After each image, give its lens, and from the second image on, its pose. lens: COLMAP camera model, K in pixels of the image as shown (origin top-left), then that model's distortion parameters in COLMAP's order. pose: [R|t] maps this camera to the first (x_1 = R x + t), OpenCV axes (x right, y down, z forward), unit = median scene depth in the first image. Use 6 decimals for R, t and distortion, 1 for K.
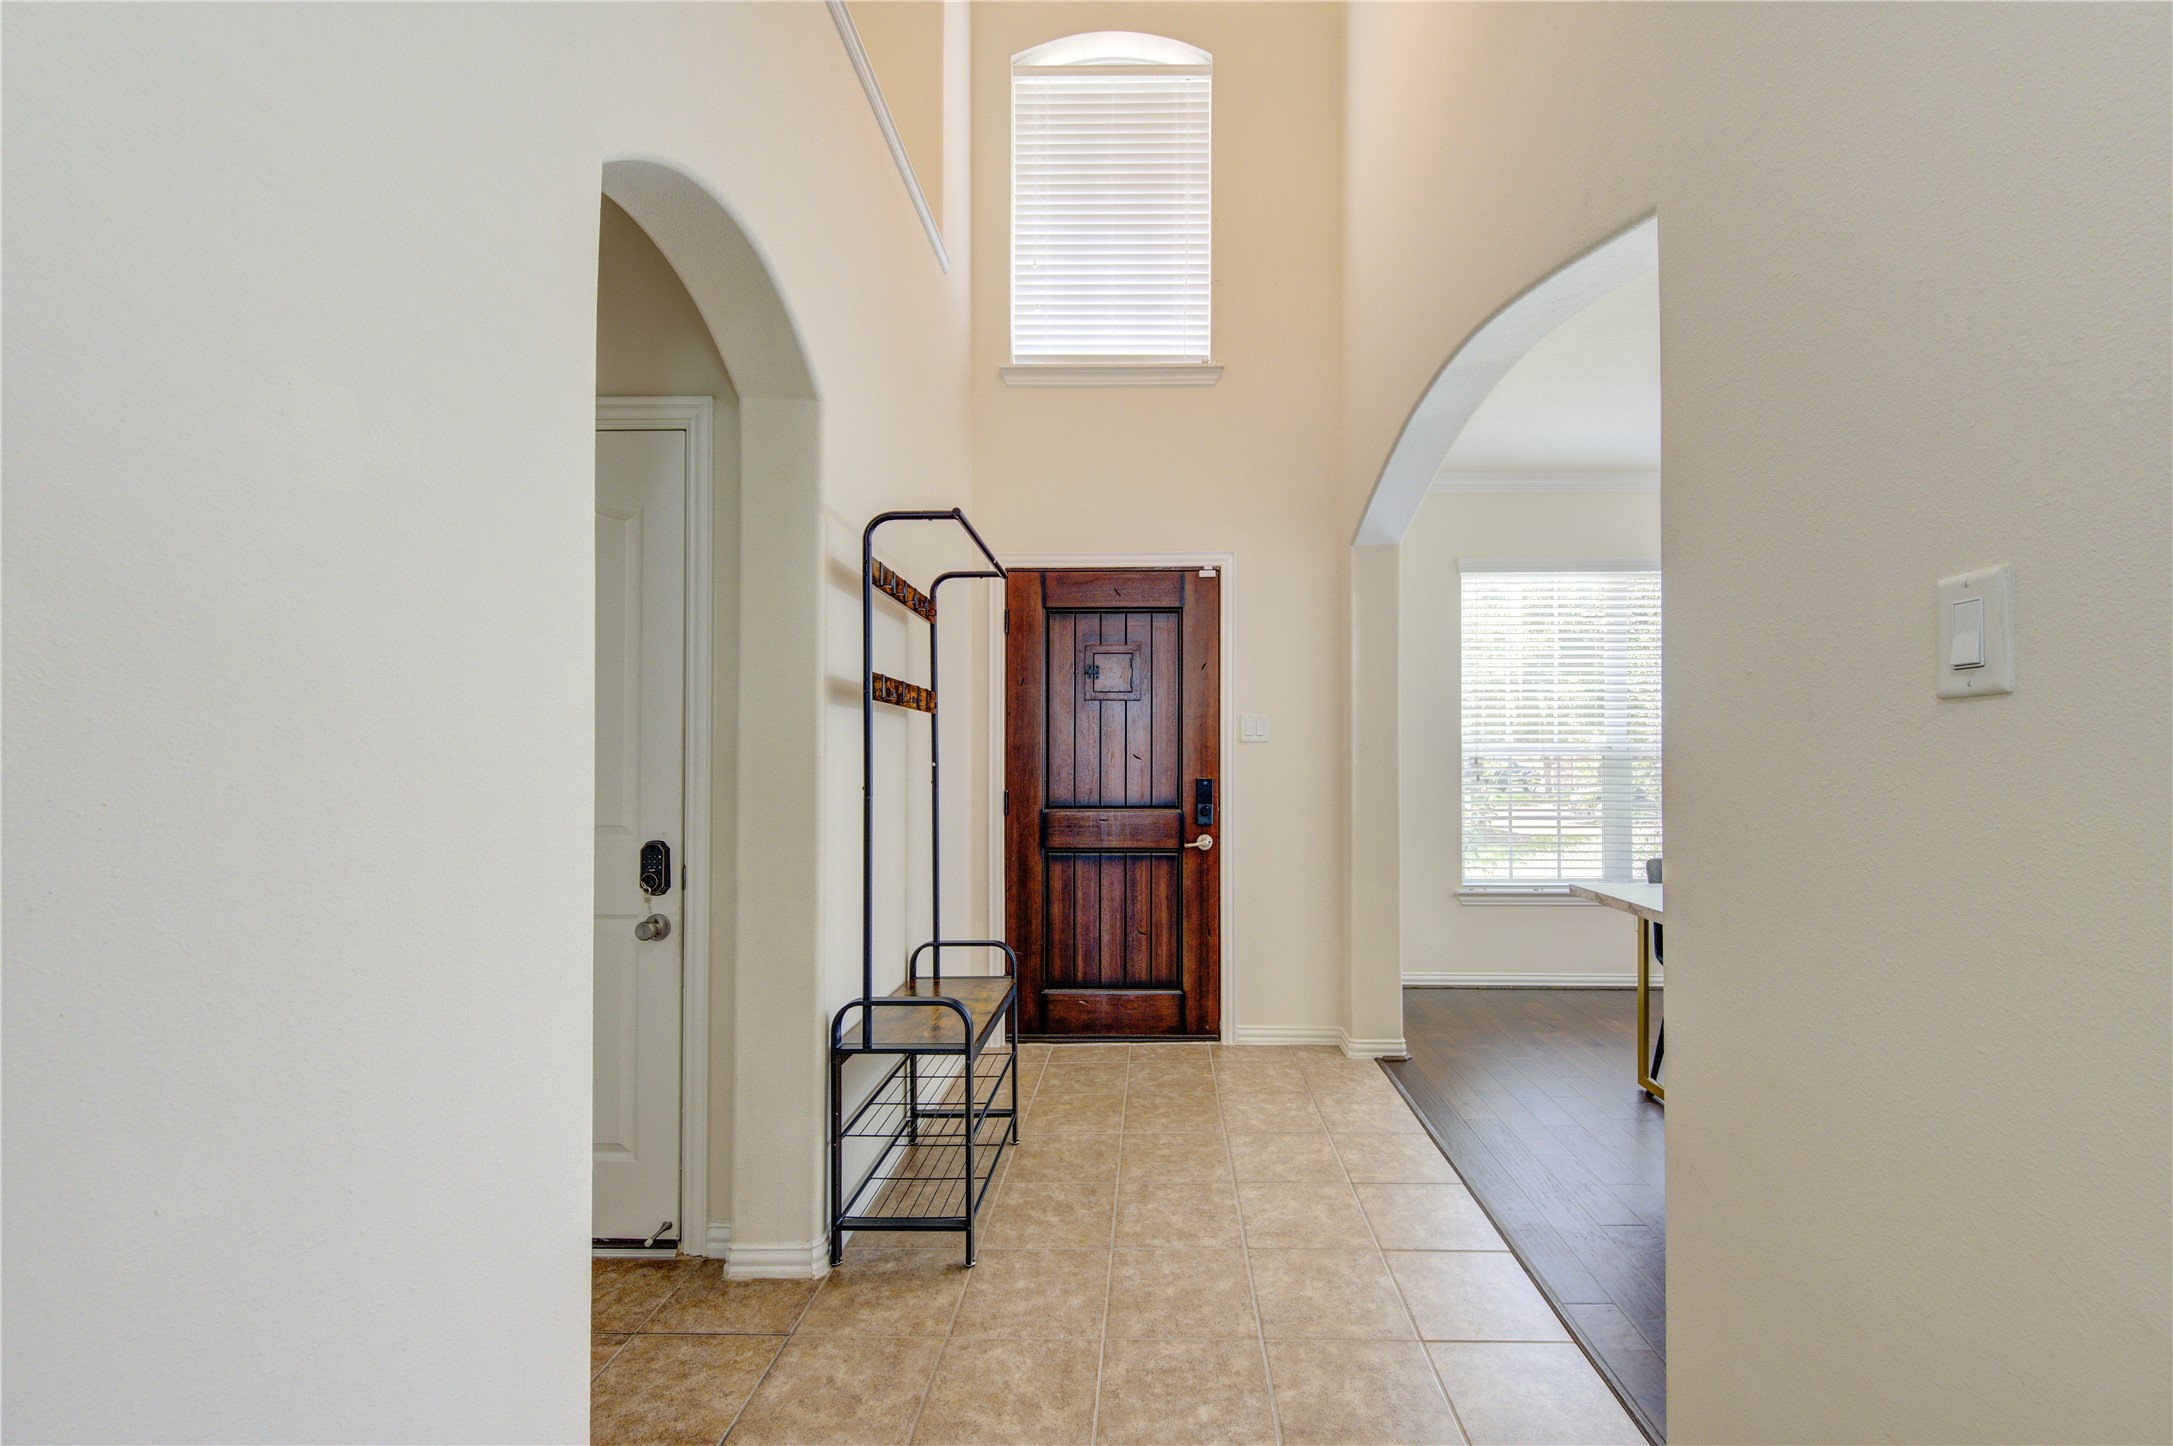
lens RADIAL K [[868.9, 0, 1151.9], [0, 868.9, 748.7], [0, 0, 1]] dist [-0.000799, -0.000174]
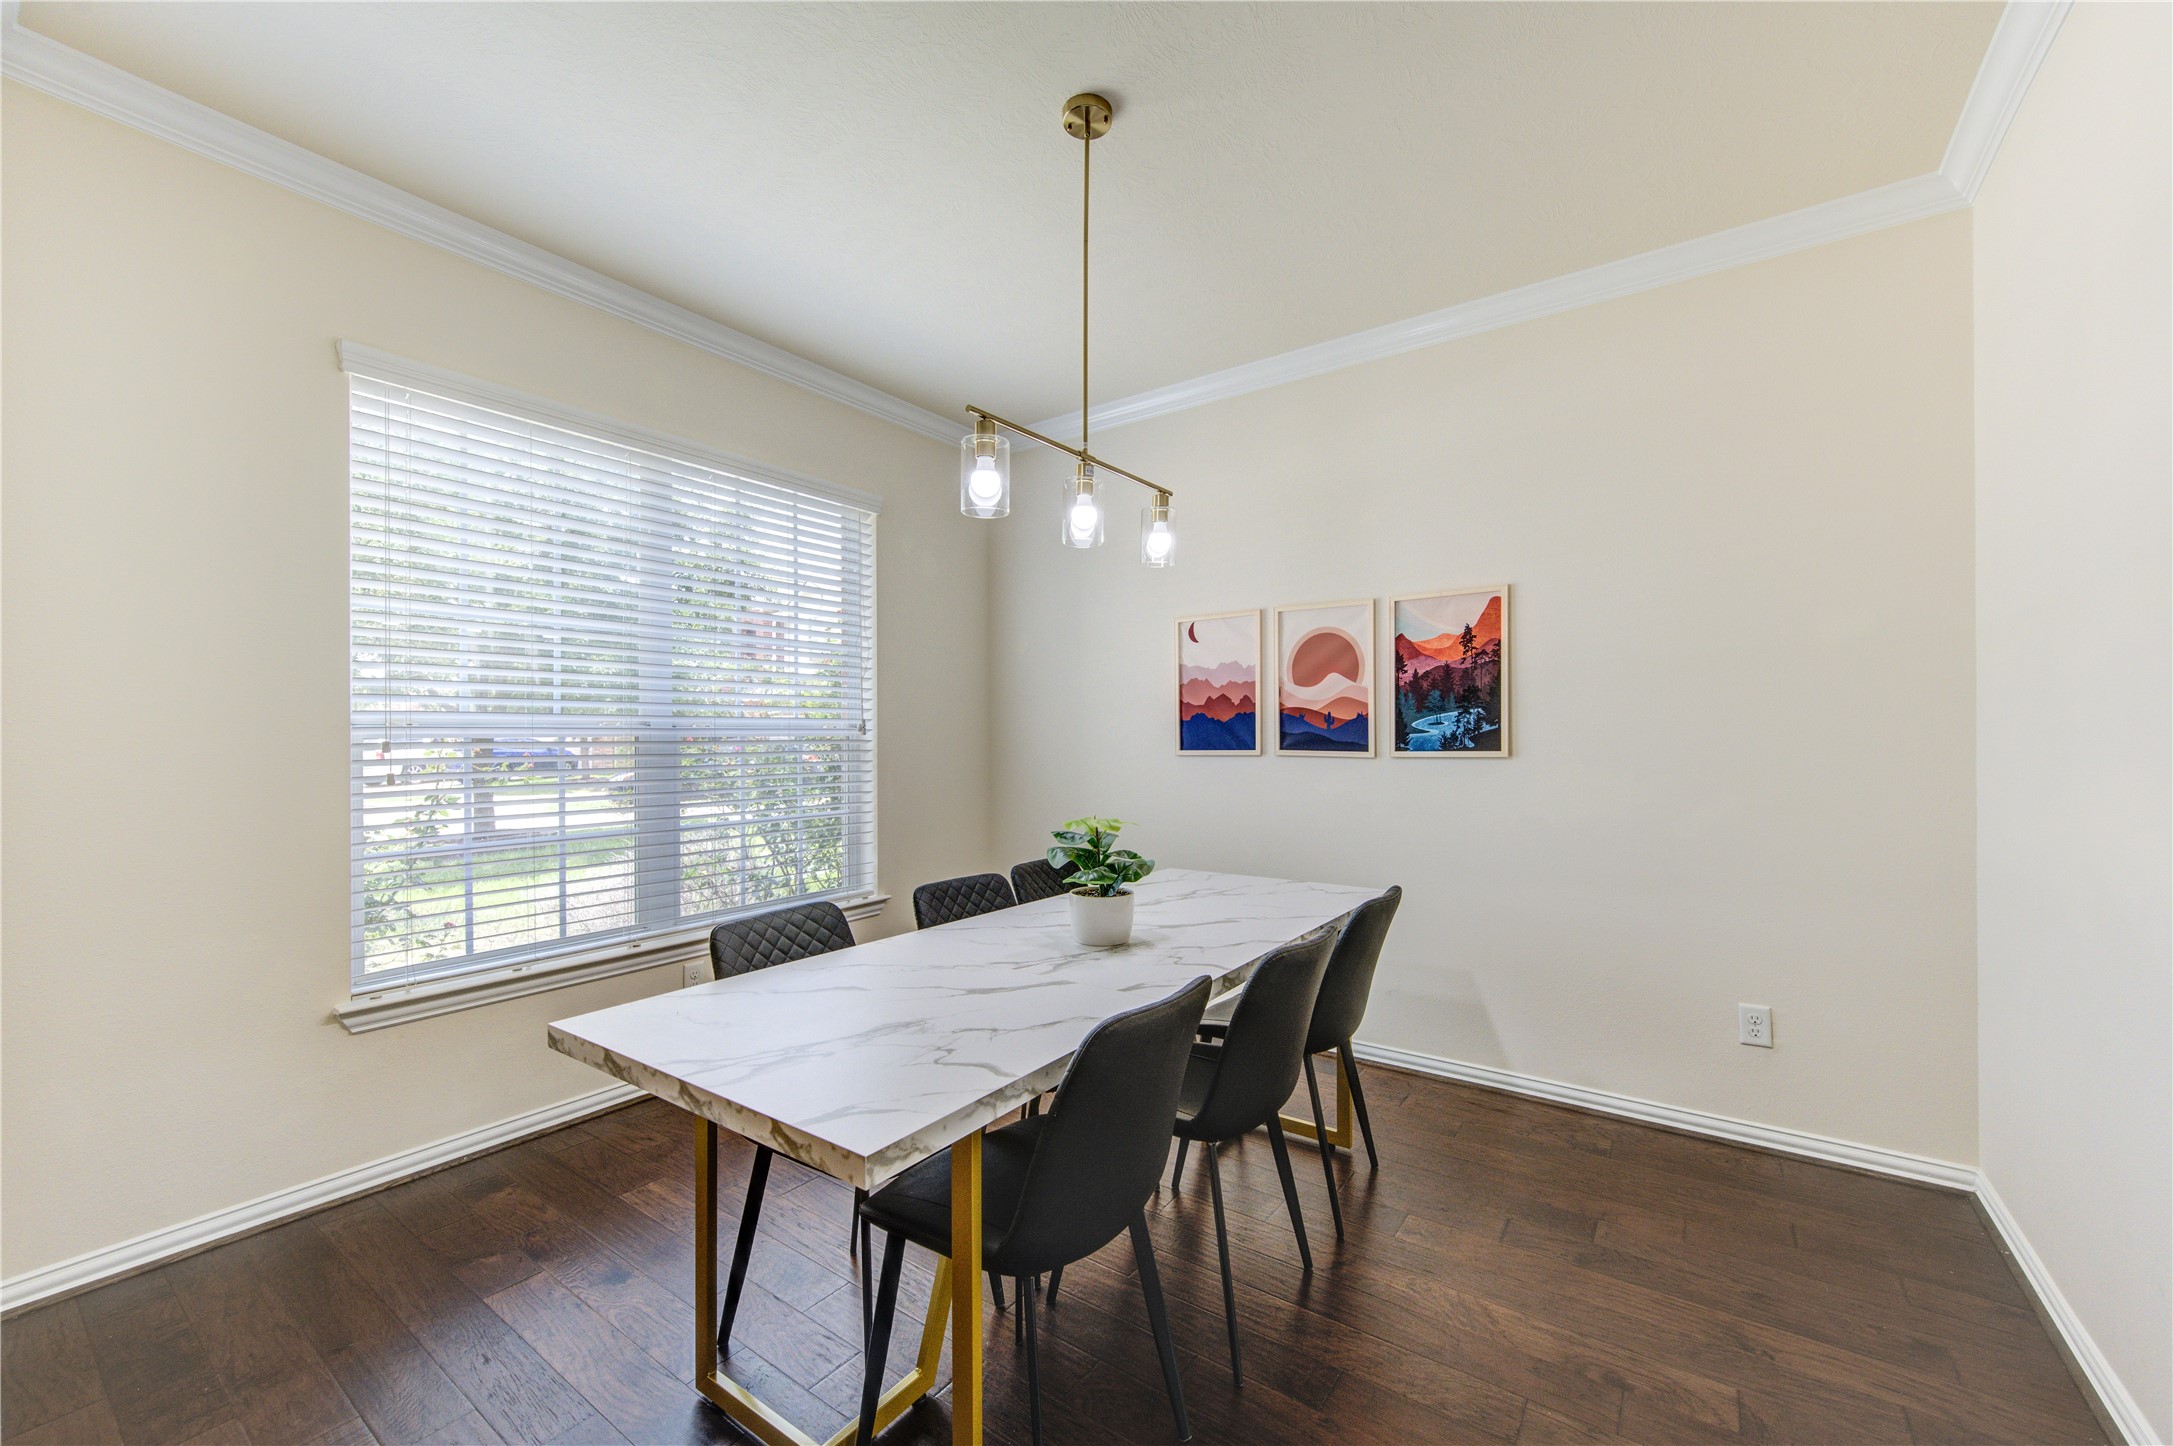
lens RADIAL K [[848.5, 0, 1098.2], [0, 848.5, 733.1], [0, 0, 1]] dist [0.002941, -0.000230]
pose [[0.567748, 0.000602, 0.823202, 0.256228], [-0.002560, 0.999996, 0.001035, 0.005288], [-0.823199, -0.002695, 0.567747, 0.474151]]
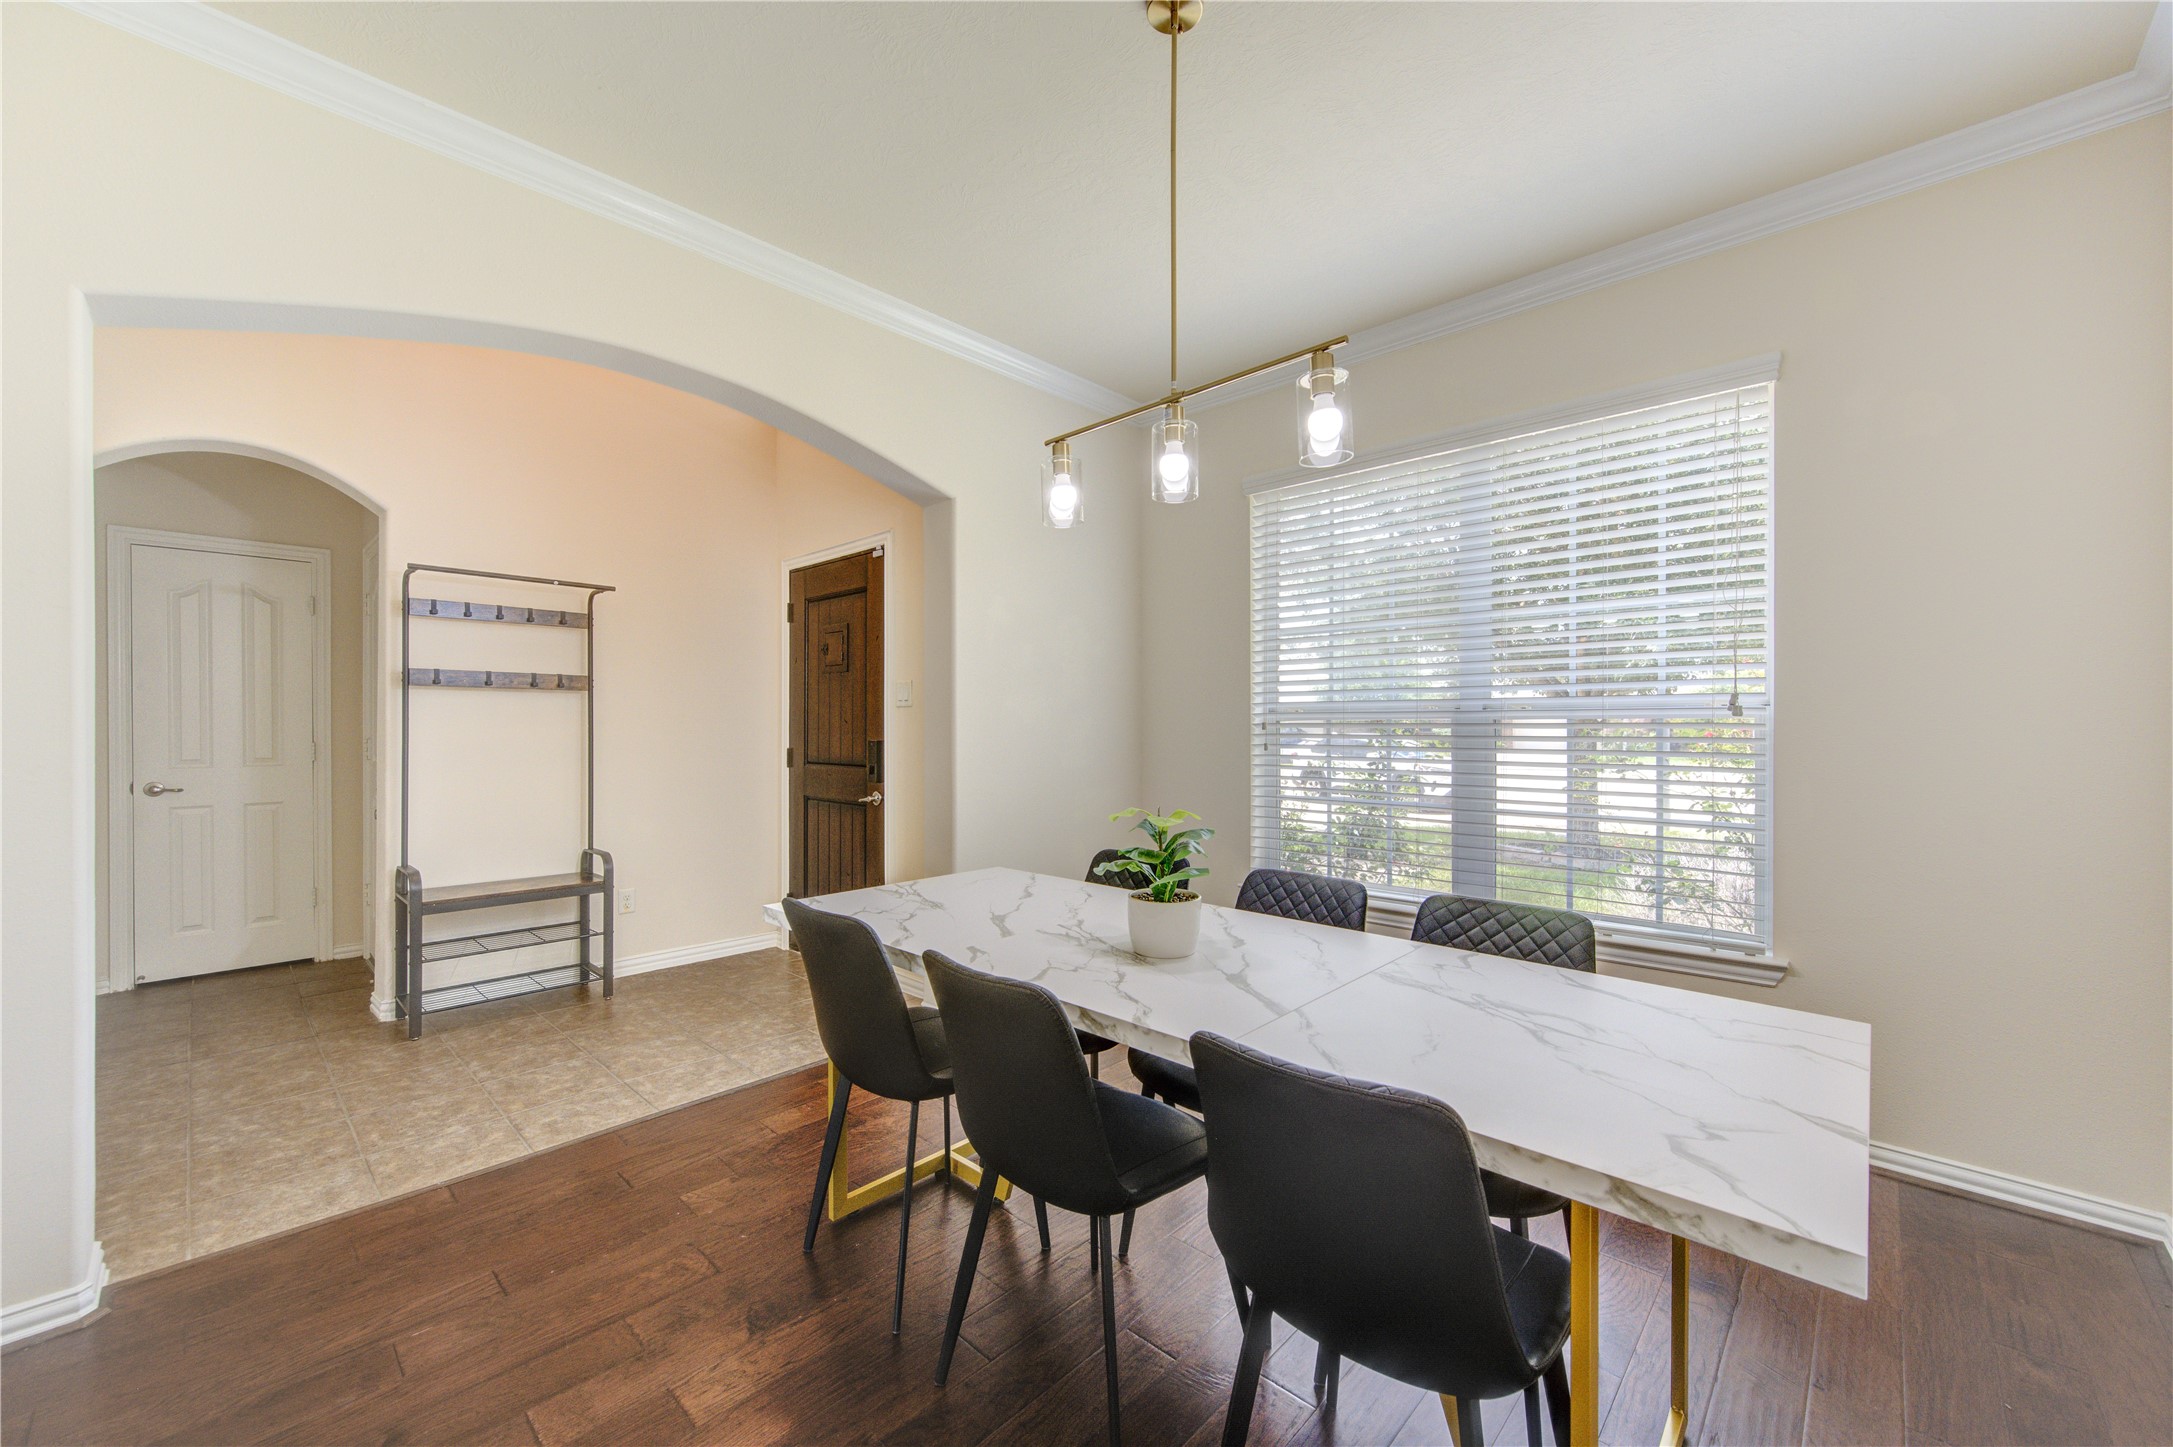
lens RADIAL K [[850.8, 0, 1159.3], [0, 850.8, 721.6], [0, 0, 1]] dist [-0.018103, 0.000268]
pose [[0.757773, -0.002104, -0.652515, 1.035539], [0.004503, 0.999988, 0.002004, 0.010540], [0.652503, -0.004457, 0.757773, 0.418817]]
